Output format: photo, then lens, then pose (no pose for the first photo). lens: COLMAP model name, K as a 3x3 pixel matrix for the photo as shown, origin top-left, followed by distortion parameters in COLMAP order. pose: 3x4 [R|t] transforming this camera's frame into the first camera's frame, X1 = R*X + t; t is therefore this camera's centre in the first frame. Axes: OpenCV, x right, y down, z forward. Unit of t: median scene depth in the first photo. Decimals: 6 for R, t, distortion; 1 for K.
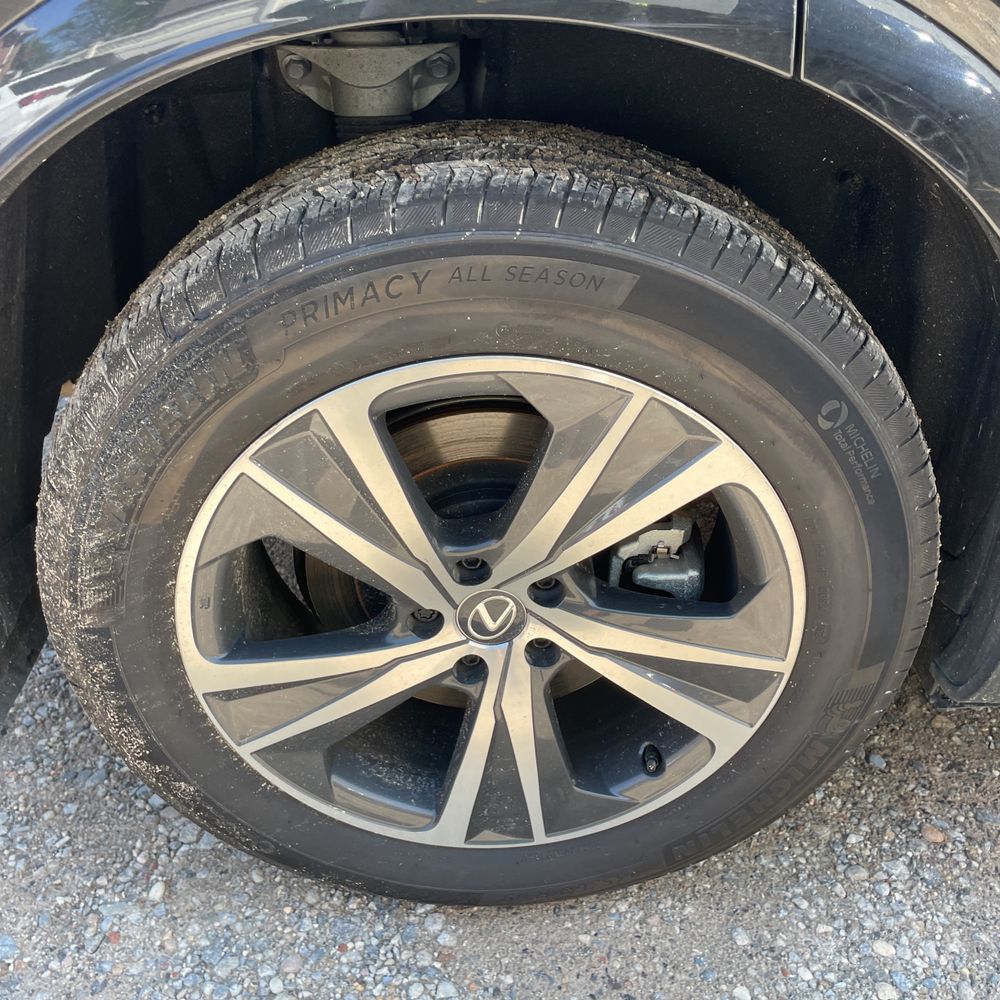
lens RADIAL K [[1027.8, 0, 487.8], [0, 1027.8, 508.6], [0, 0, 1]] dist [0.028132, 0.000000]
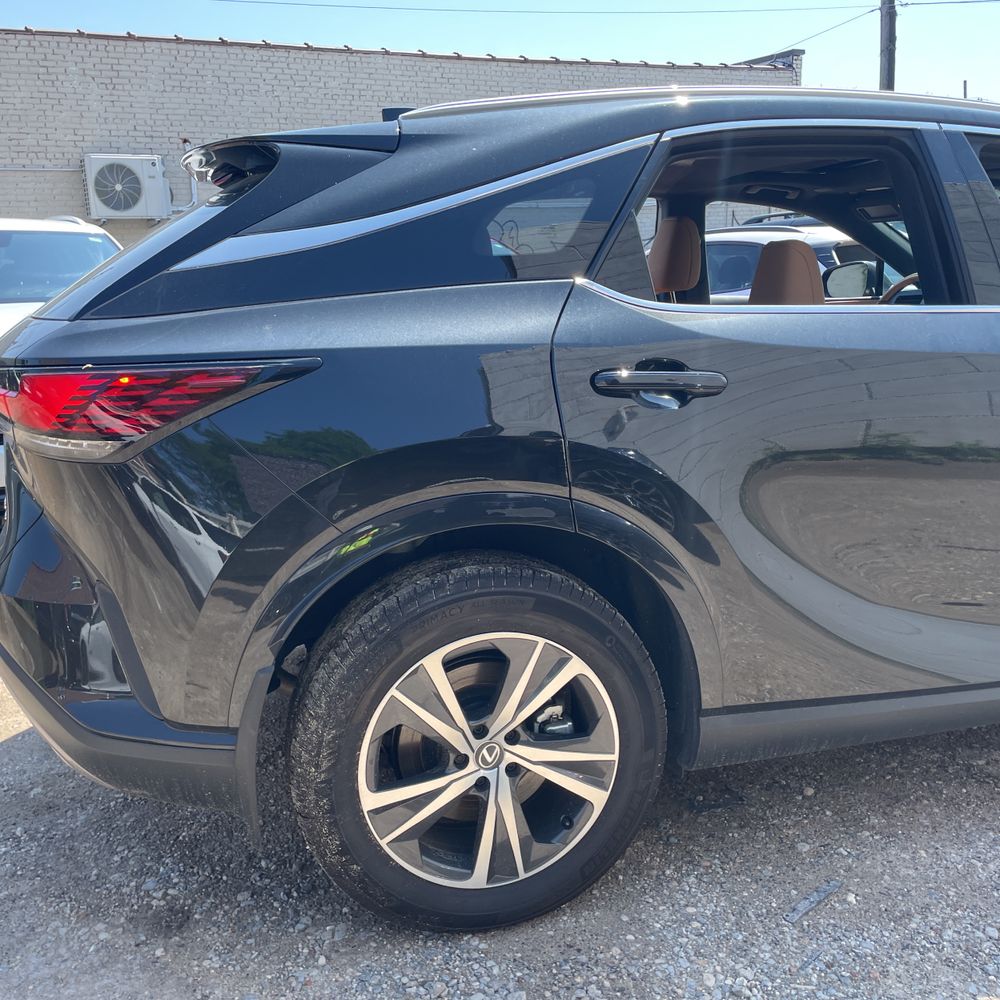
lens RADIAL K [[1027.8, 0, 484.9], [0, 1027.8, 465.1], [0, 0, 1]] dist [0.028132, 0.000000]
pose [[0.969308, -0.087608, 0.229710, -0.482985], [0.169534, 0.914855, -0.366467, 0.360181], [-0.178046, 0.394163, 0.901629, -1.331460]]
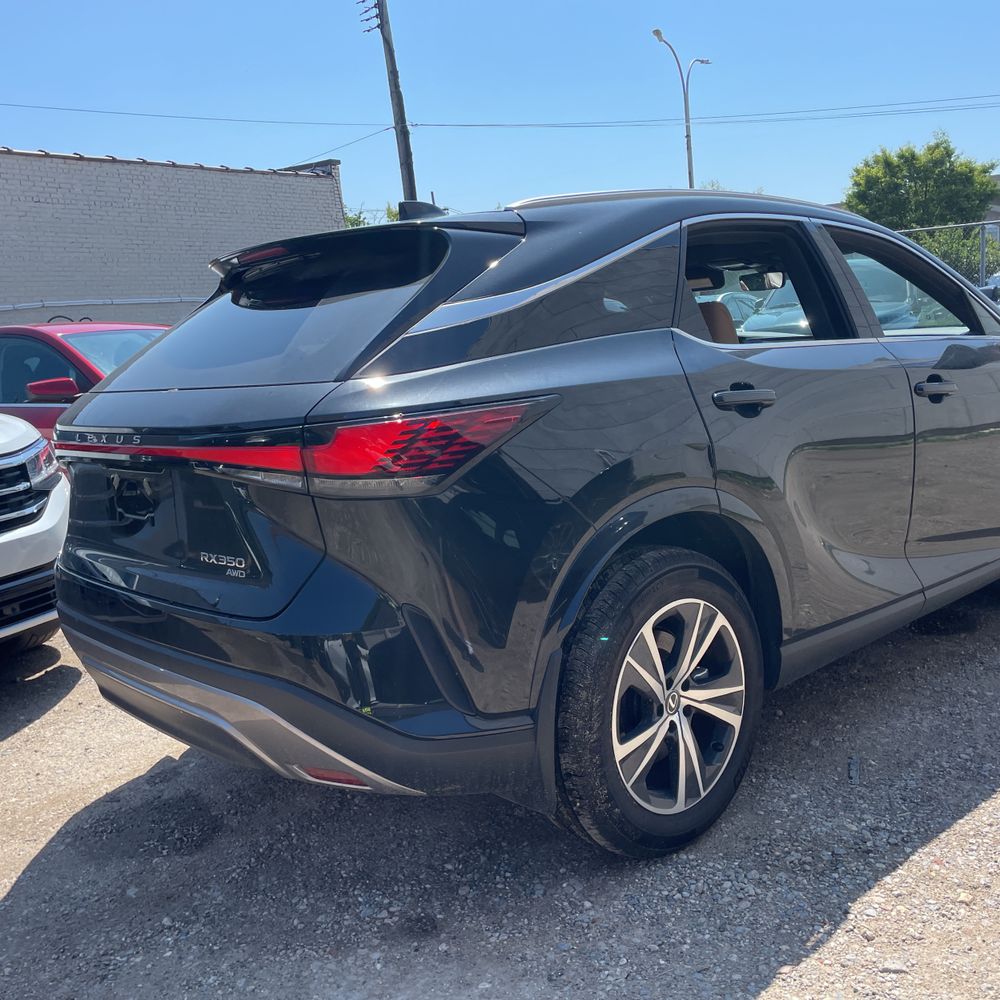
lens RADIAL K [[1027.8, 0, 489.1], [0, 1027.8, 467.8], [0, 0, 1]] dist [0.028132, 0.000000]
pose [[0.746796, -0.155890, 0.646525, -2.170662], [0.437745, 0.847079, -0.301389, 0.197441], [-0.500674, 0.508090, 0.700835, -1.100557]]
